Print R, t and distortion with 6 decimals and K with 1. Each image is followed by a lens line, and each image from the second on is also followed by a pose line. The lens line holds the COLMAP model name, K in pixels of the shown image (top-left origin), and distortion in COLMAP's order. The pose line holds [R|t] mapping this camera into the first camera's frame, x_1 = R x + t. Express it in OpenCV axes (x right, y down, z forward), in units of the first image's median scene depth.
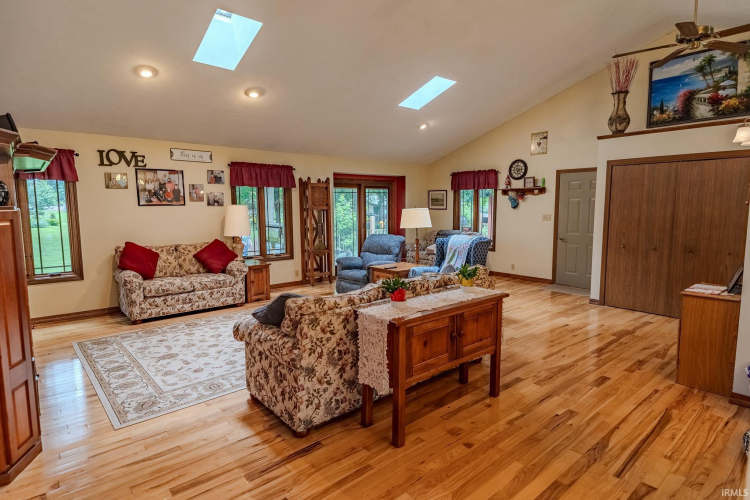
lens RADIAL K [[409.3, 0, 372.7], [0, 409.3, 249.8], [0, 0, 1]] dist [0.036657, -0.022013]
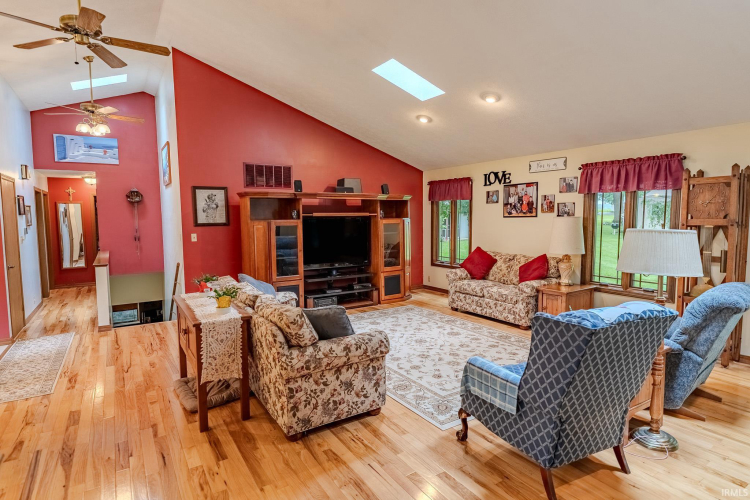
lens RADIAL K [[409.3, 0, 375.1], [0, 409.3, 249.1], [0, 0, 1]] dist [0.036657, -0.022013]
pose [[-0.144937, 0.089580, -0.985377, 0.632145], [-0.094959, 0.990037, 0.103971, -0.105369], [0.984874, 0.108640, -0.134987, 0.821280]]
